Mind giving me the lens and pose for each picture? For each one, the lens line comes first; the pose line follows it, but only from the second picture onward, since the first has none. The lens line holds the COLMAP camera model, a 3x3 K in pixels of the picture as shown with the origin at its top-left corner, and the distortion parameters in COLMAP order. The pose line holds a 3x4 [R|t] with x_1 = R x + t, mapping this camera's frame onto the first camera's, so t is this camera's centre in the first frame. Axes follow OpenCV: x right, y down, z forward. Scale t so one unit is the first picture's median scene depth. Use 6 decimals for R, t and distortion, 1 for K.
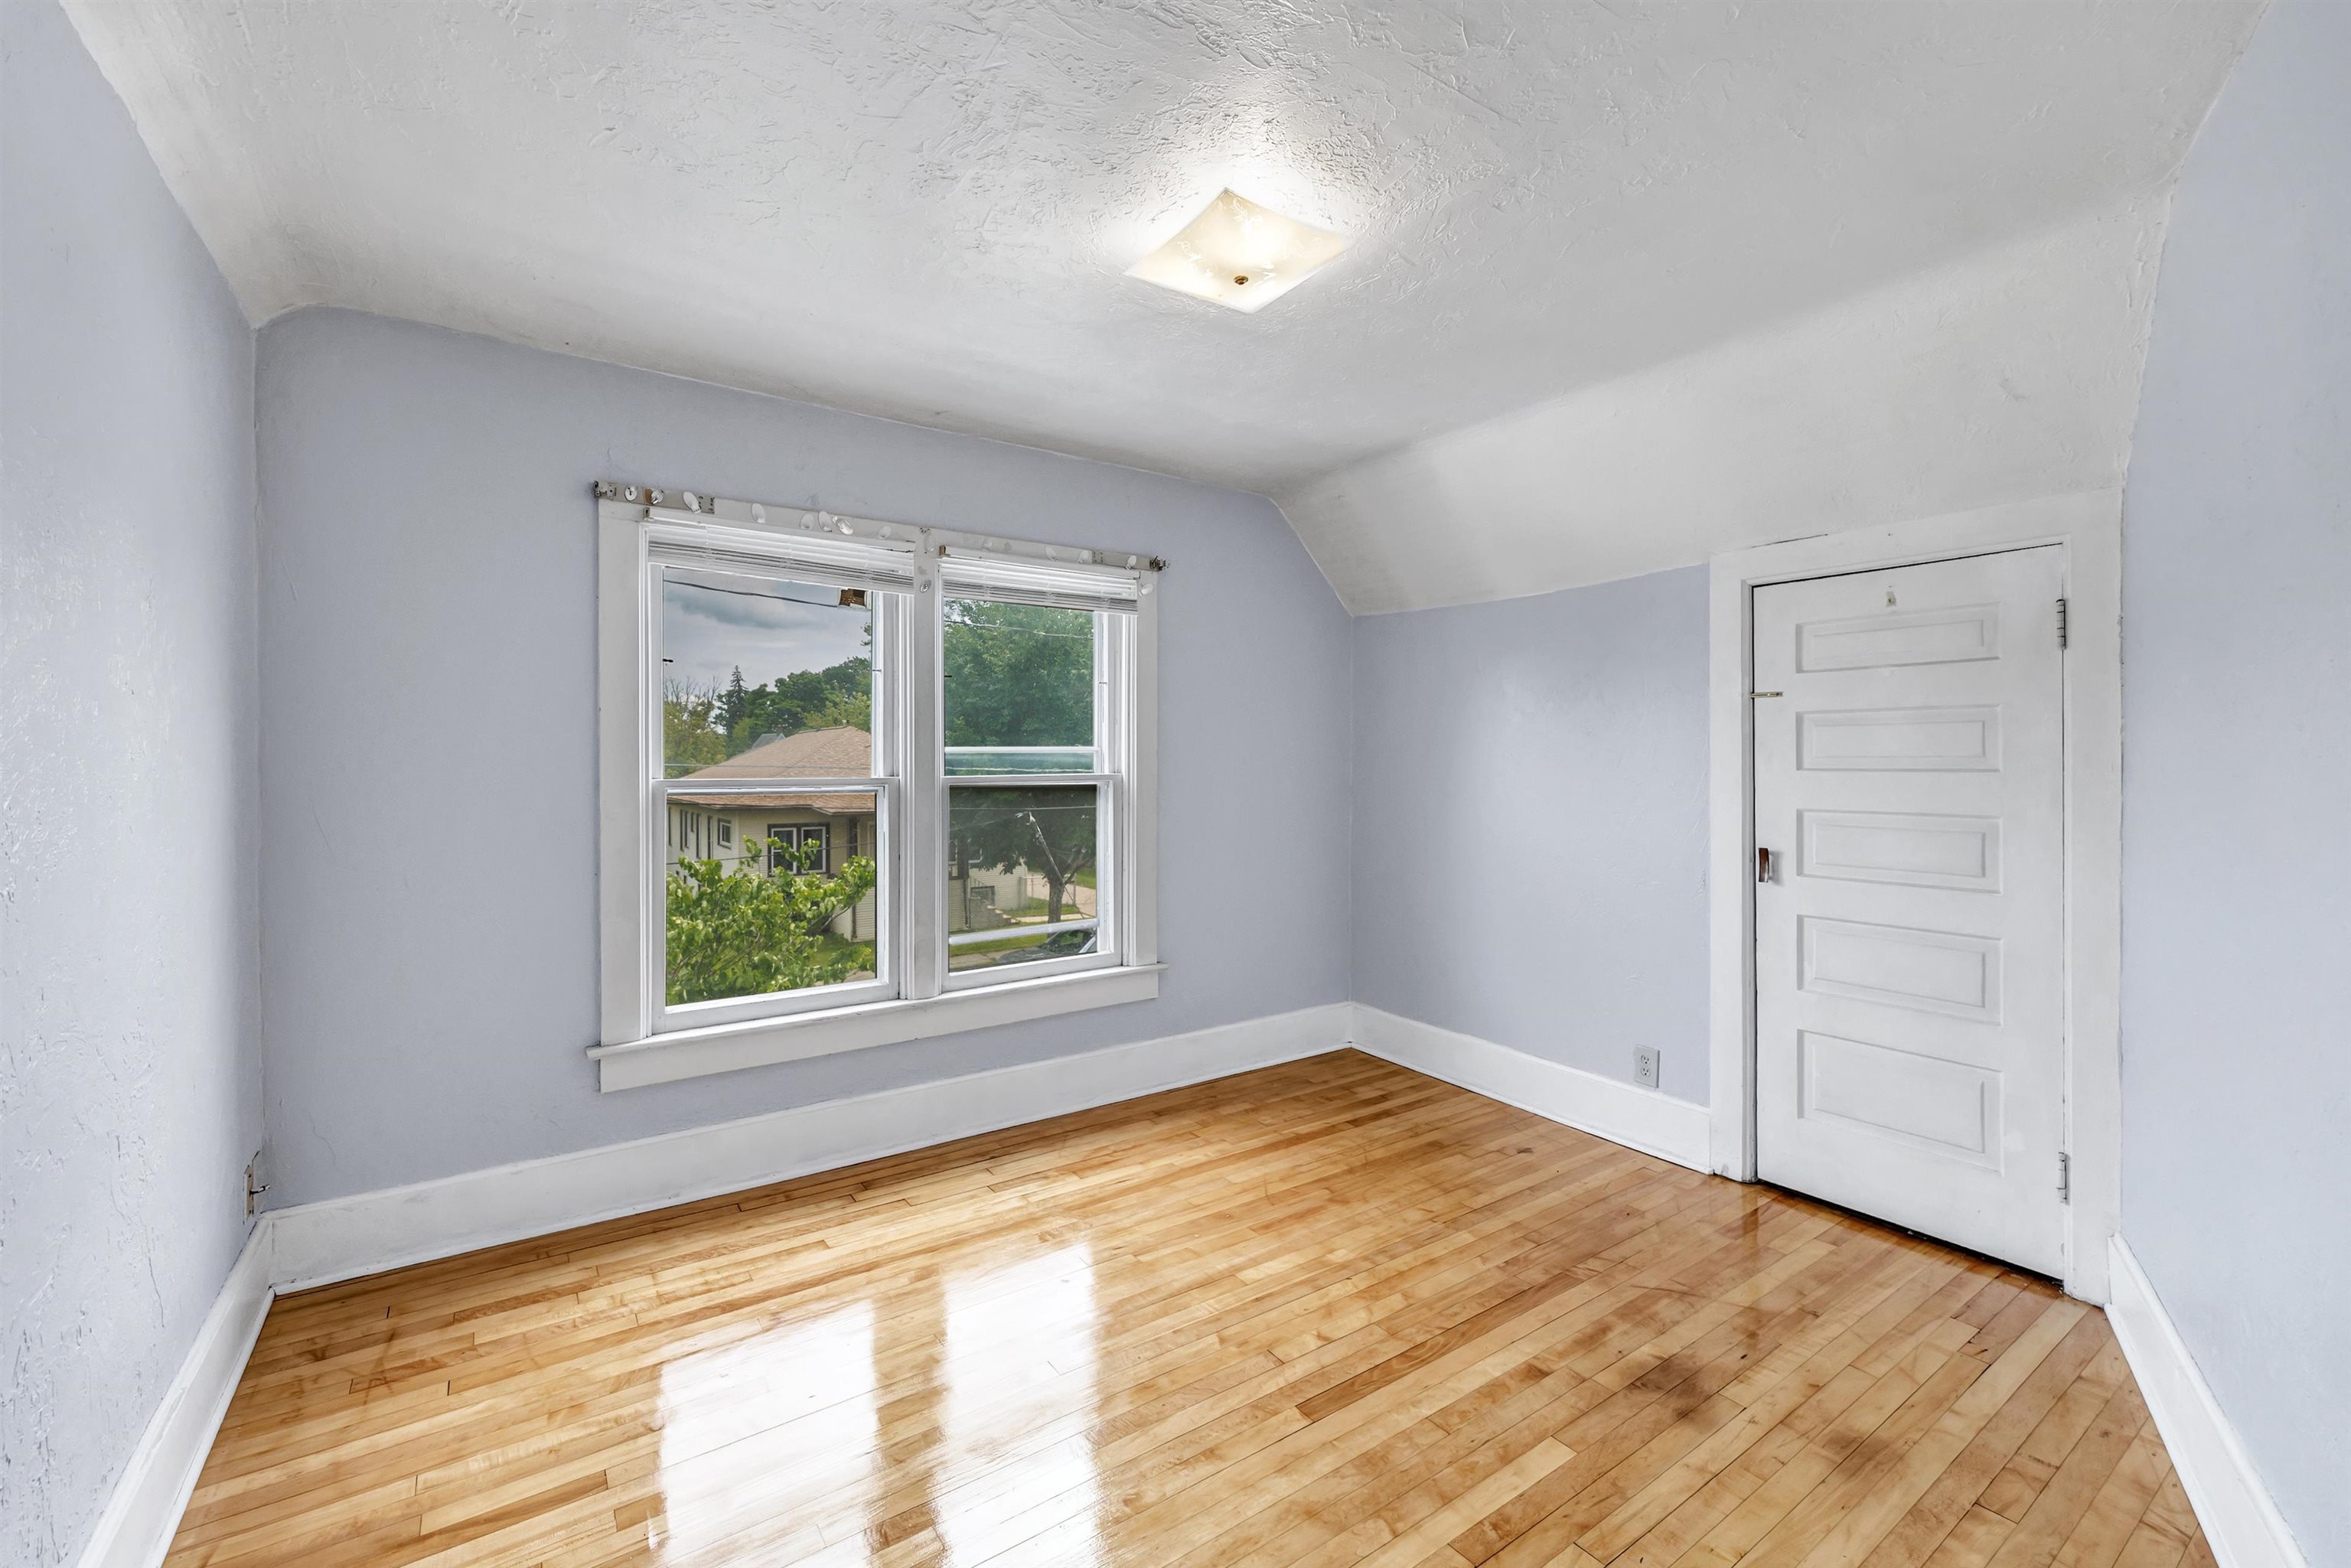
lens RADIAL K [[962.8, 0, 1178.5], [0, 962.8, 765.5], [0, 0, 1]] dist [0.013488, -0.000123]
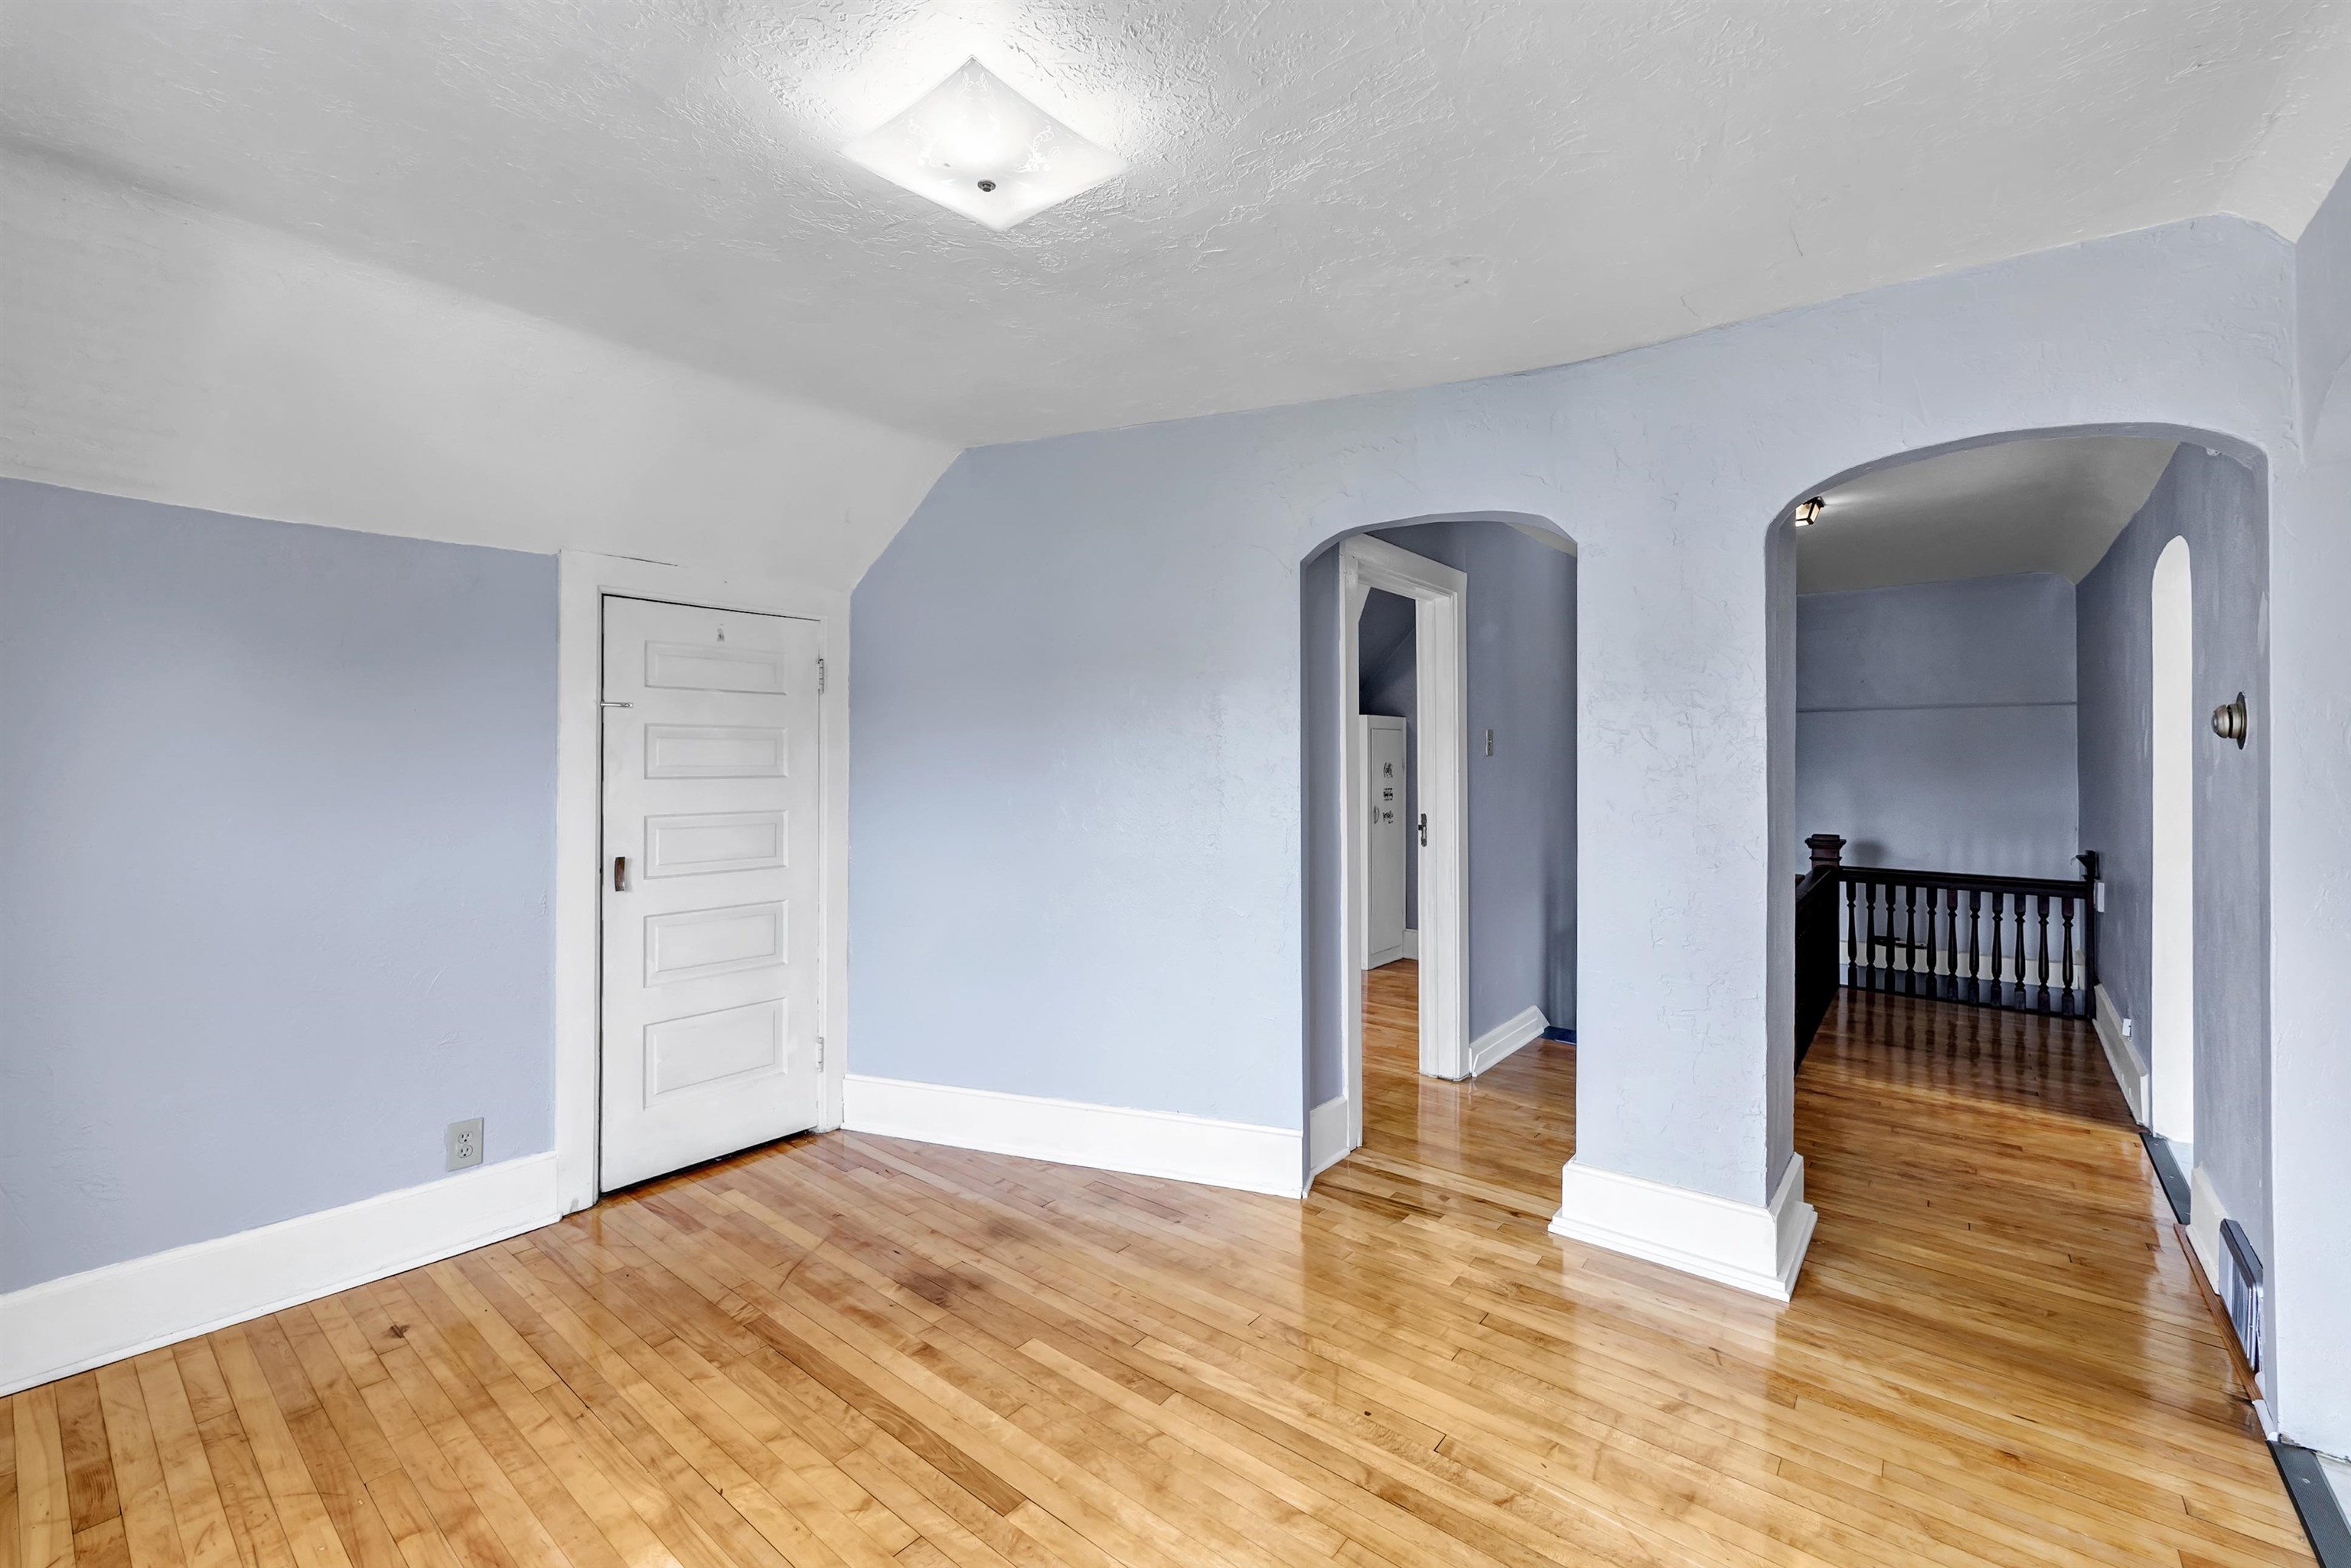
lens RADIAL K [[931.4, 0, 1173.6], [0, 931.4, 755.7], [0, 0, 1]] dist [-0.000286, 0.000050]
pose [[-0.251823, 0.006972, 0.967748, -0.530266], [-0.000520, 0.999973, -0.007340, -0.014710], [-0.967773, -0.002351, -0.251812, 0.764213]]
